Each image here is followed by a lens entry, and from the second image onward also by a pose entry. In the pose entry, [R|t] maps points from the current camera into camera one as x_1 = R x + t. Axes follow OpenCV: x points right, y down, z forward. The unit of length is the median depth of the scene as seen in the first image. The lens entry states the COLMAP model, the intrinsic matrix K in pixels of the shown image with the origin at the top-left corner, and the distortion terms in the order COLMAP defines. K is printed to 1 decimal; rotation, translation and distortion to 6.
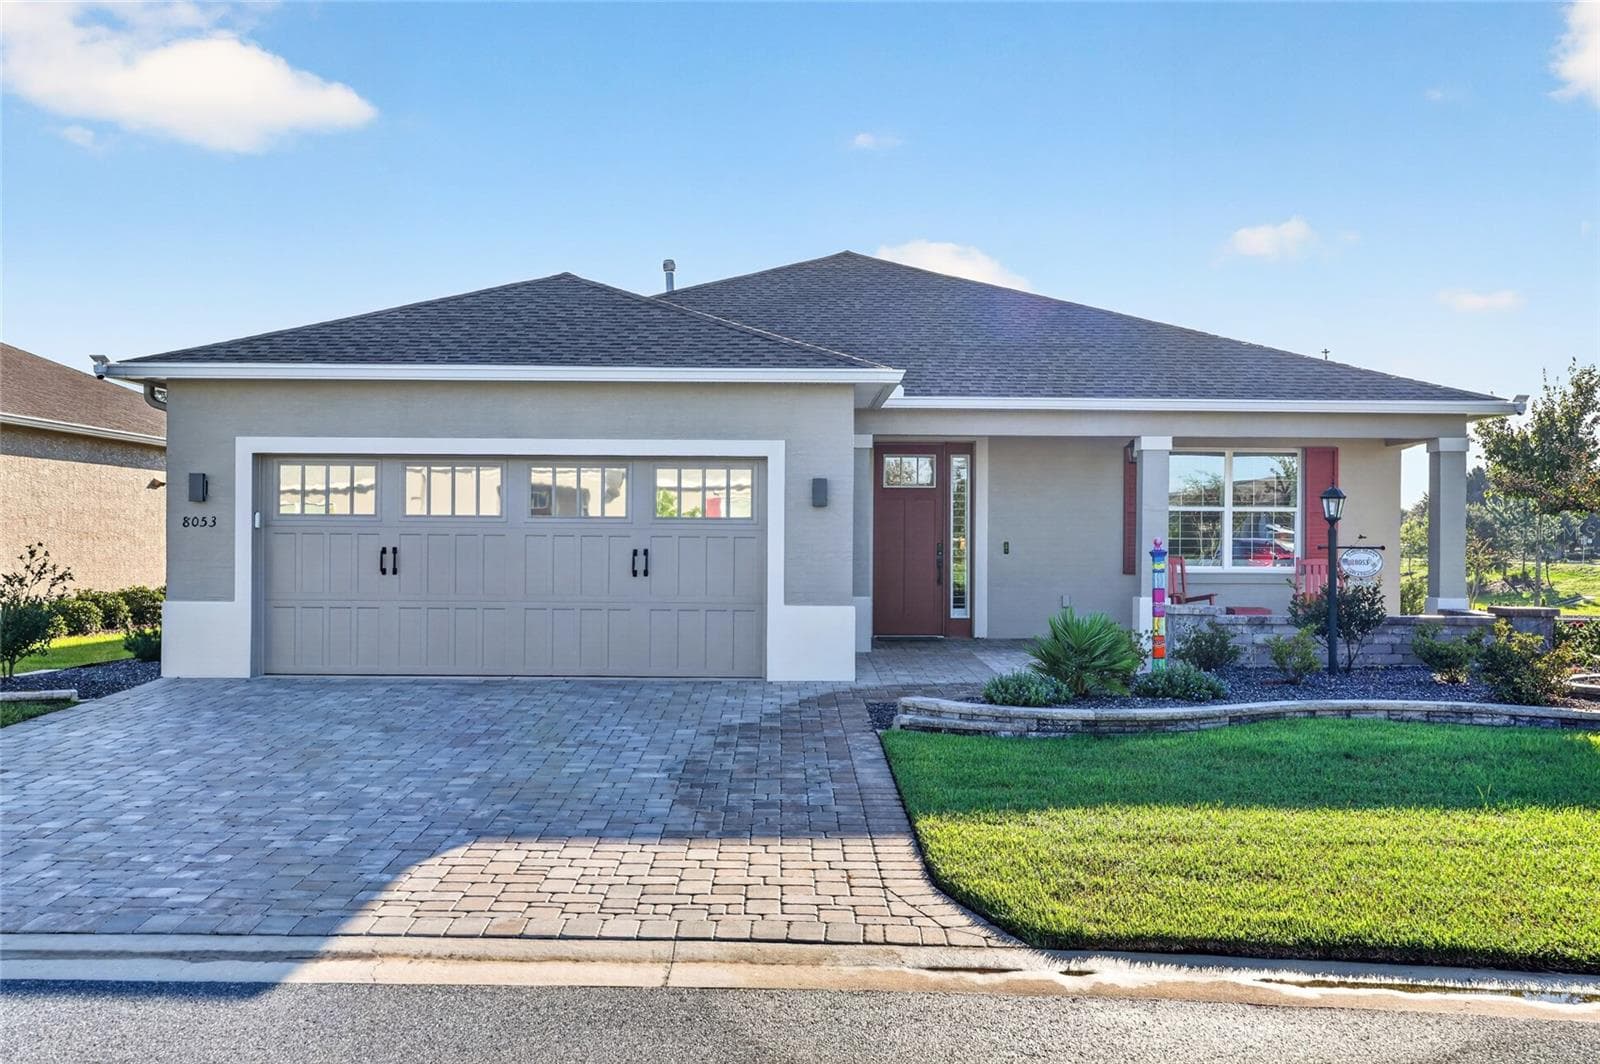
lens RADIAL K [[1530.3, 0, 800.0], [0, 1530.3, 532.0], [0, 0, 1]] dist [-0.004020, -0.001122]
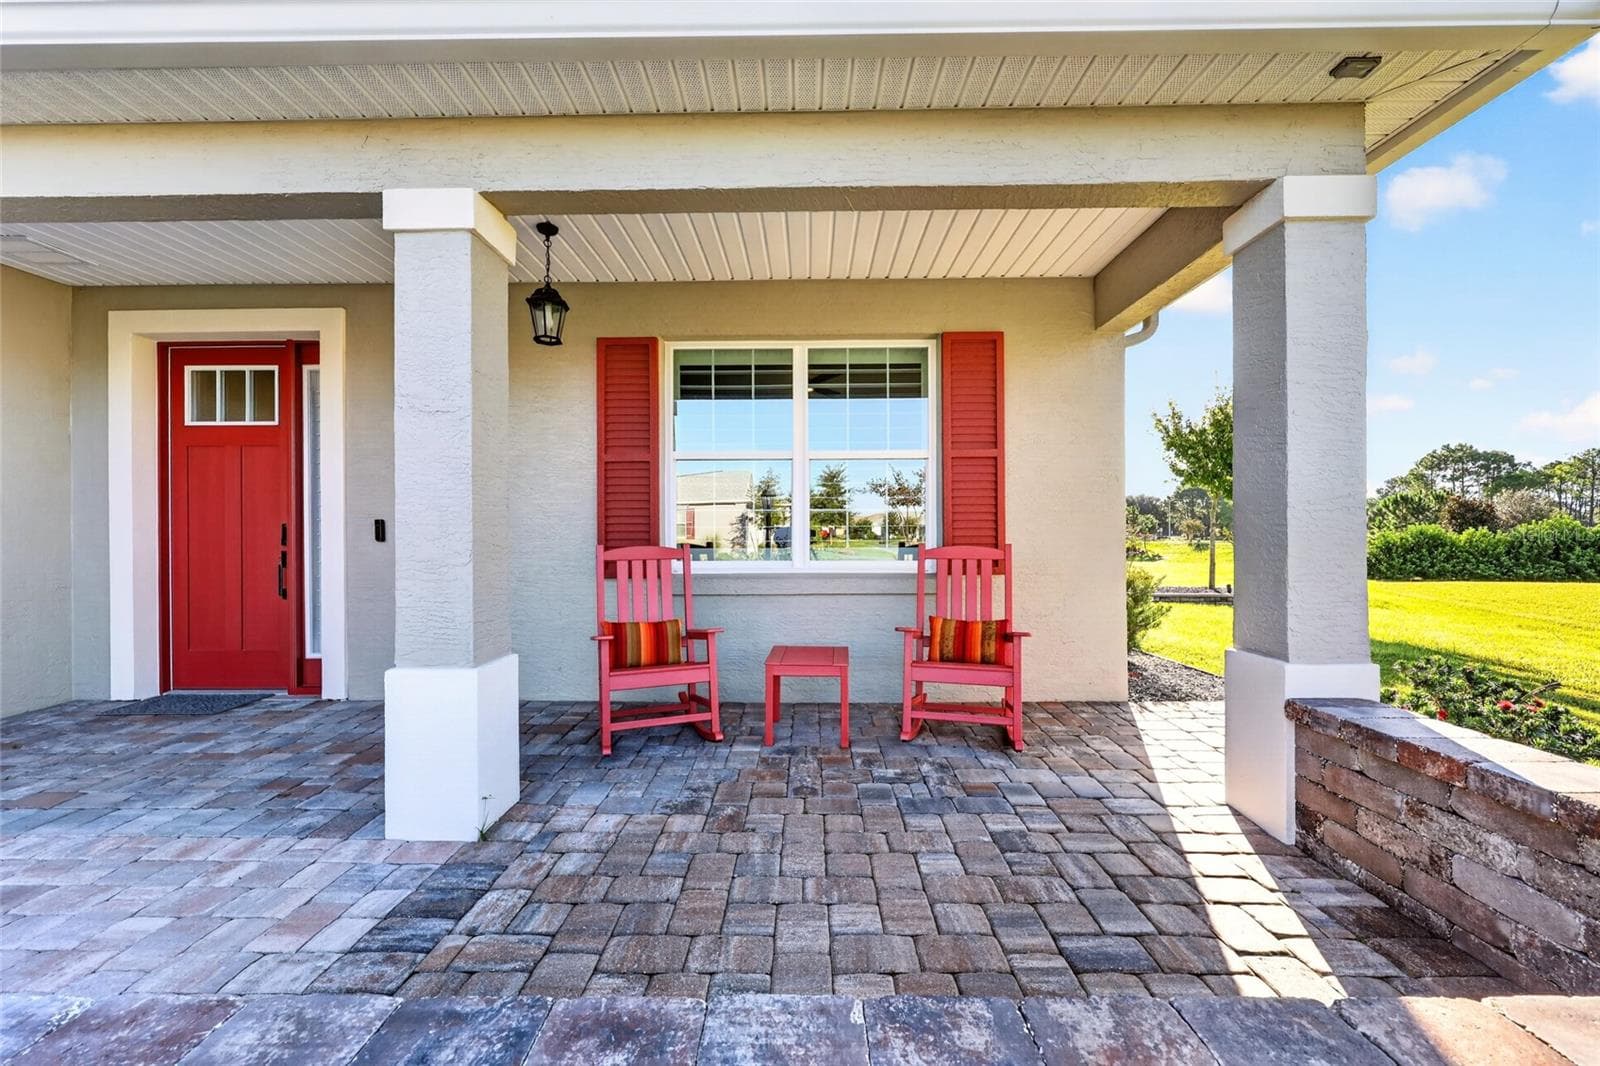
lens RADIAL K [[641.2, 0, 800.0], [0, 641.2, 533.0], [0, 0, 1]] dist [0.001310, -0.000011]
pose [[0.999674, -0.008166, -0.024181, 0.375516], [0.008291, 0.999953, 0.005058, 0.015175], [0.024139, -0.005257, 0.999695, 1.022773]]
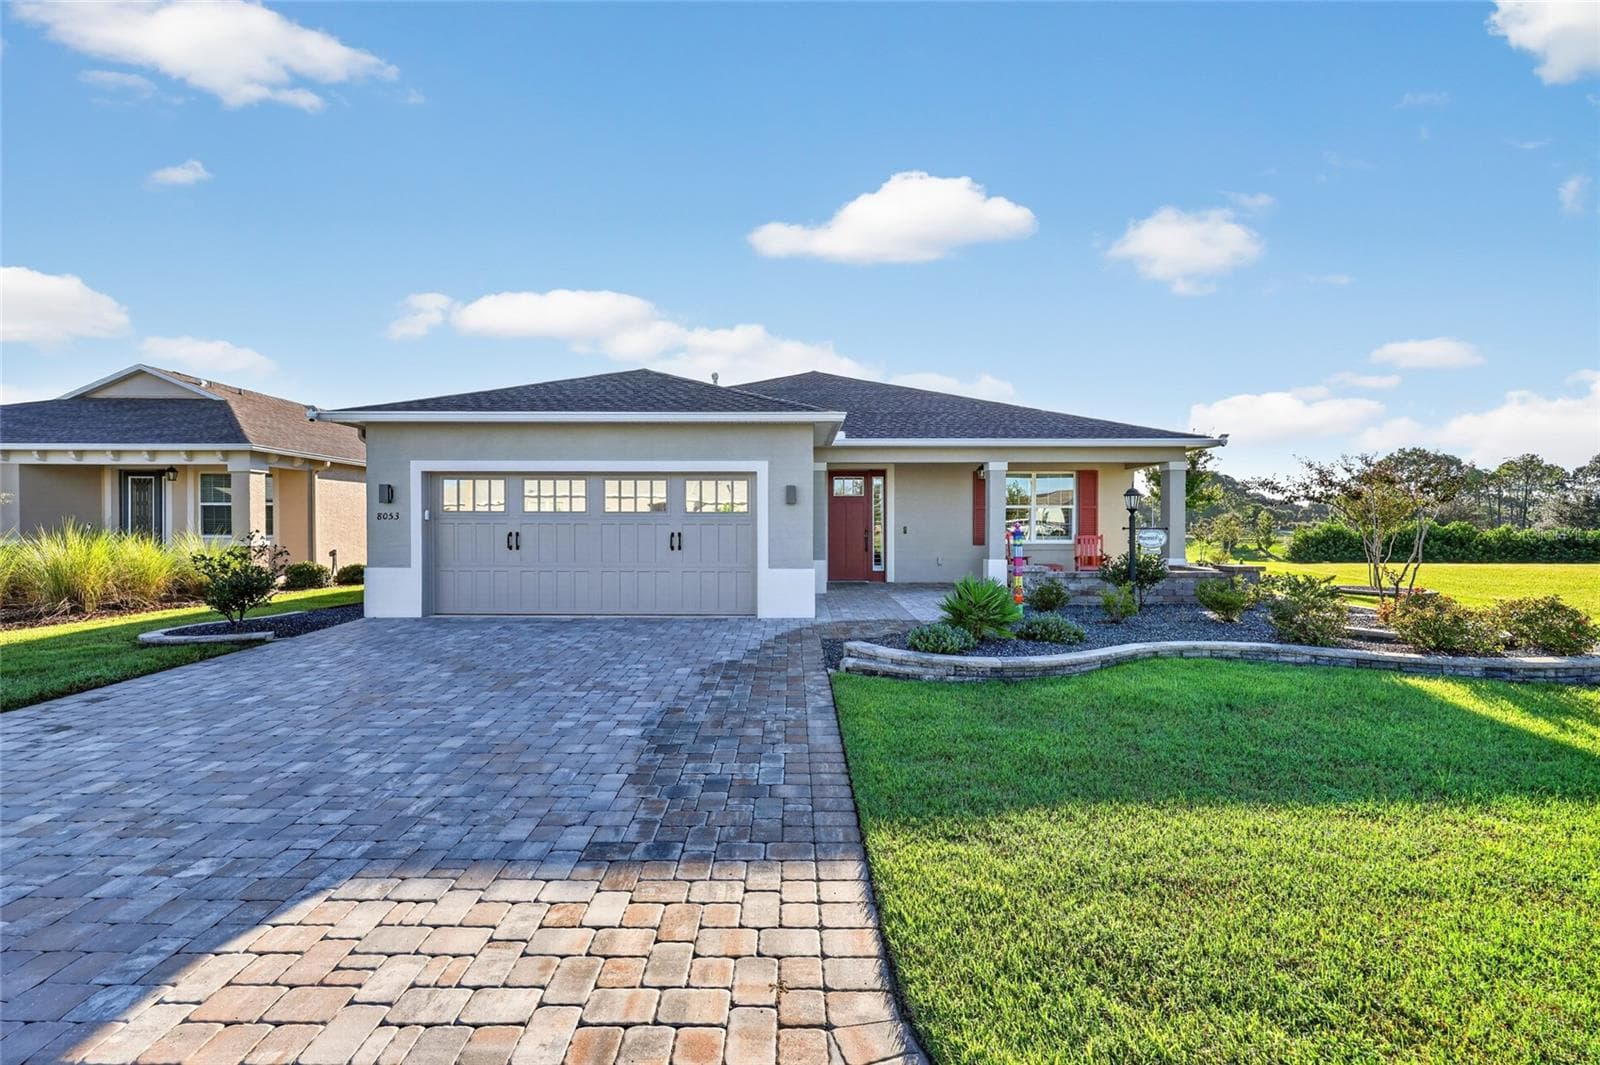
lens RADIAL K [[646.4, 0, 794.0], [0, 646.4, 527.1], [0, 0, 1]] dist [-0.000128, -0.000053]
pose [[0.999936, -0.005933, -0.009620, 0.021698], [0.005988, 0.999966, 0.005710, 0.003020], [0.009585, -0.005768, 0.999937, 0.353209]]
